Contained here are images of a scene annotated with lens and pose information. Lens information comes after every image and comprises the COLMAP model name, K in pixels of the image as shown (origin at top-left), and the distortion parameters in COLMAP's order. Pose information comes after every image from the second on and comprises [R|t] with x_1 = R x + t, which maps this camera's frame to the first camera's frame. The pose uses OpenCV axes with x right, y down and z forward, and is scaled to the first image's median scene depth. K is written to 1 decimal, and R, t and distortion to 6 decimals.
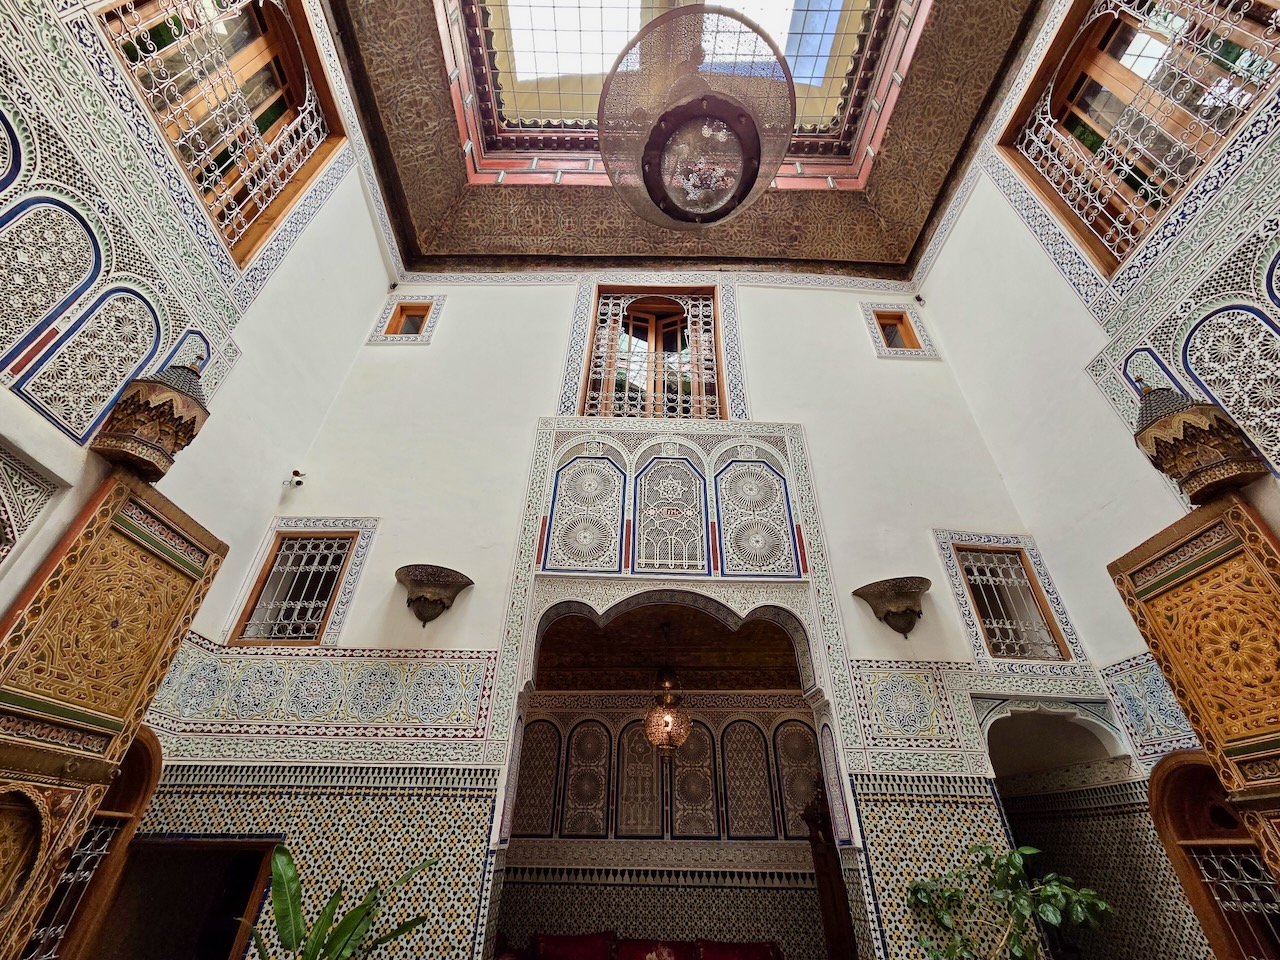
lens RADIAL K [[526.4, 0, 639.2], [0, 526.4, 485.0], [0, 0, 1]] dist [0.002362, 0.001025]
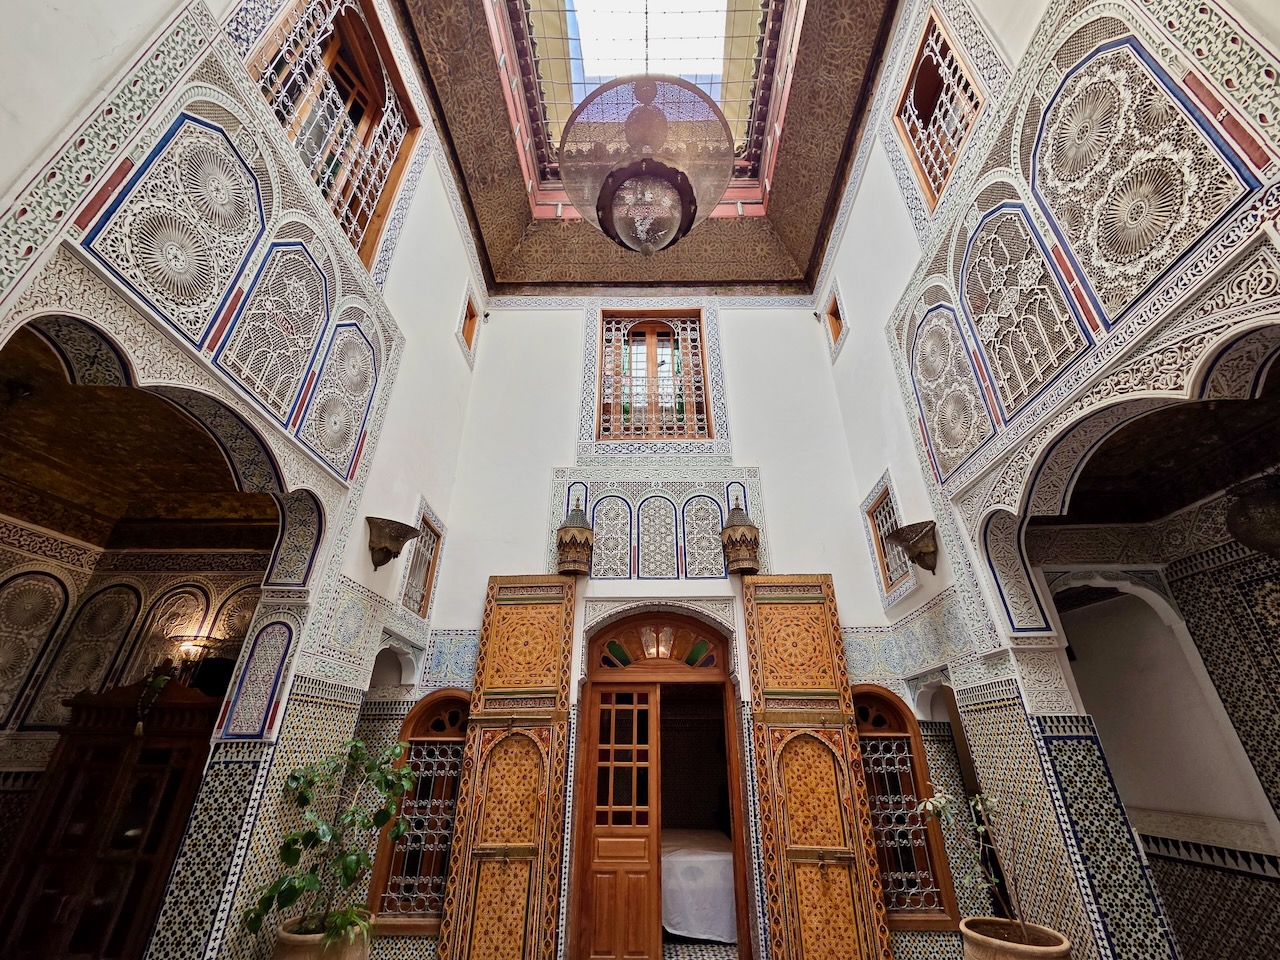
lens RADIAL K [[526.4, 0, 641.8], [0, 526.4, 484.5], [0, 0, 1]] dist [0.002362, 0.001025]
pose [[0.036923, 0.442714, 0.895902, -0.551710], [-0.576137, 0.741950, -0.342894, 0.210110], [-0.816519, -0.503502, 0.282459, 0.310095]]
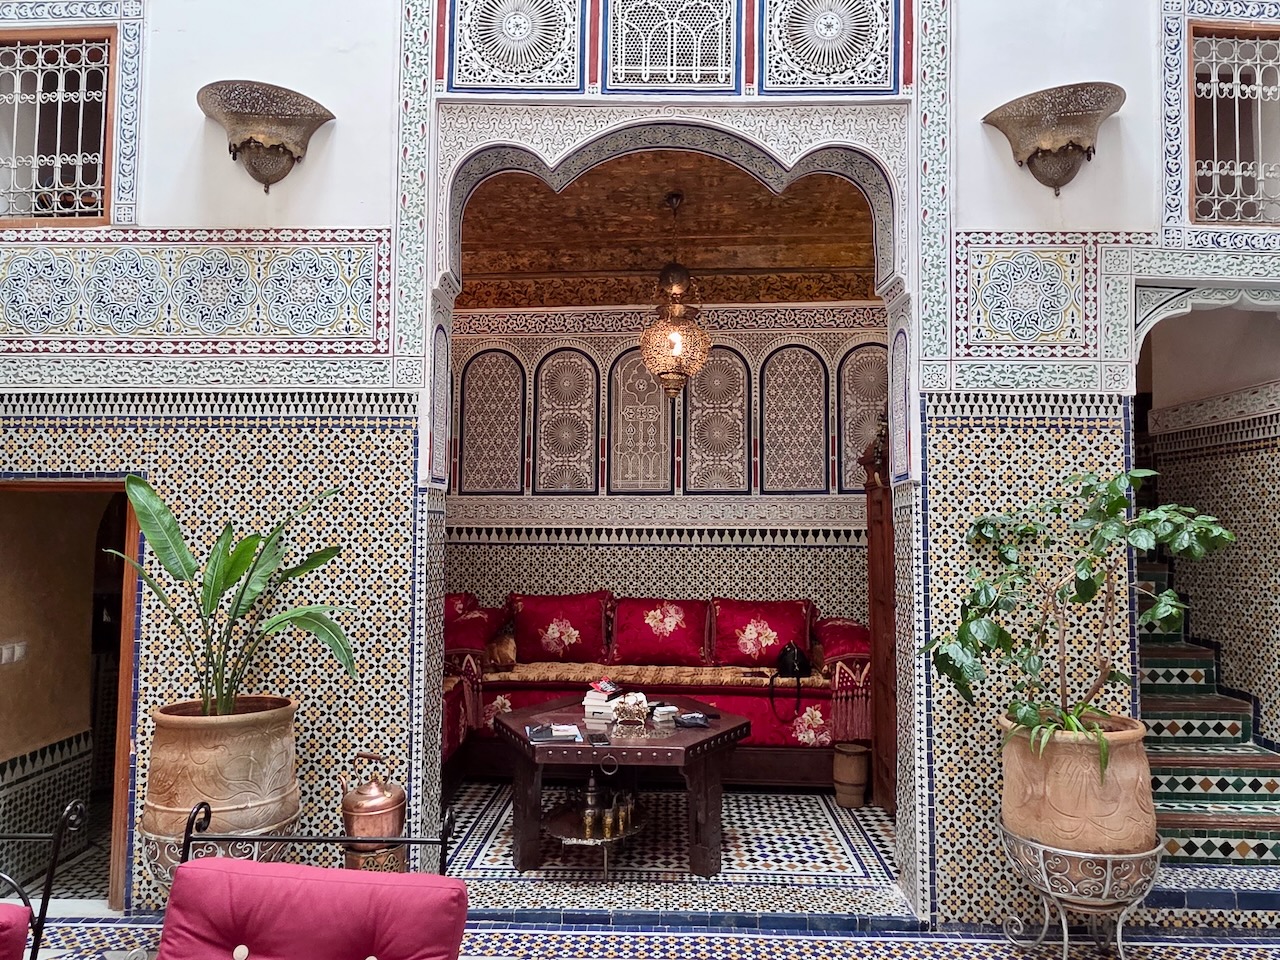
lens RADIAL K [[856.6, 0, 646.6], [0, 856.6, 490.1], [0, 0, 1]] dist [0.009112, -0.005159]
pose [[0.999448, -0.008903, -0.032016, 0.063870], [0.024295, 0.853081, 0.521212, 0.053716], [0.022672, -0.521702, 0.852826, -0.028052]]
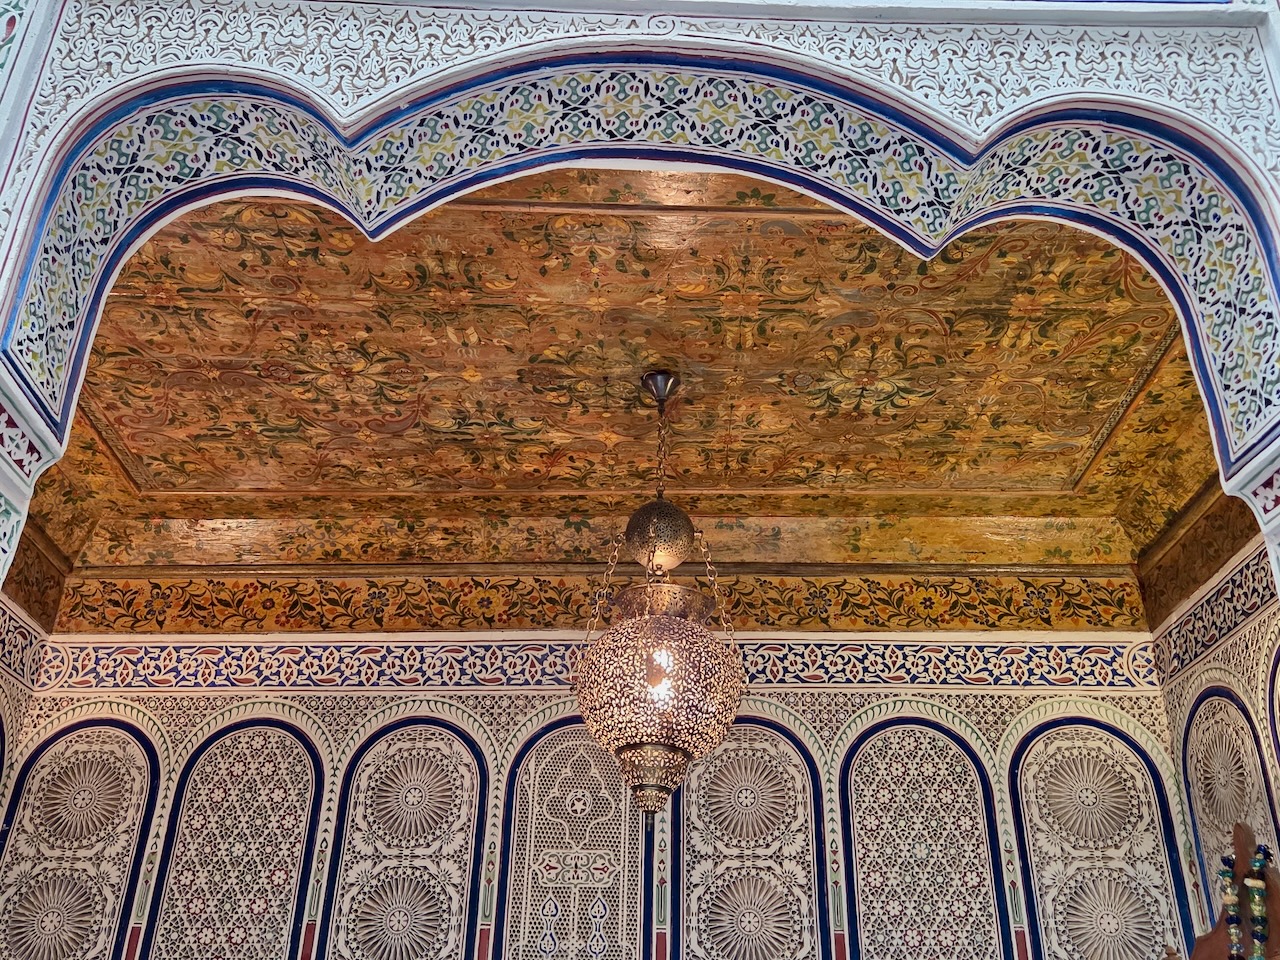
lens RADIAL K [[1180.0, 0, 659.4], [0, 1180.0, 467.9], [0, 0, 1]] dist [0.063505, 0.000000]
pose [[0.999851, 0.007436, 0.015566, 0.054297], [-0.008975, 0.994821, 0.101249, 0.346156], [-0.014733, -0.101374, 0.994739, 0.484808]]
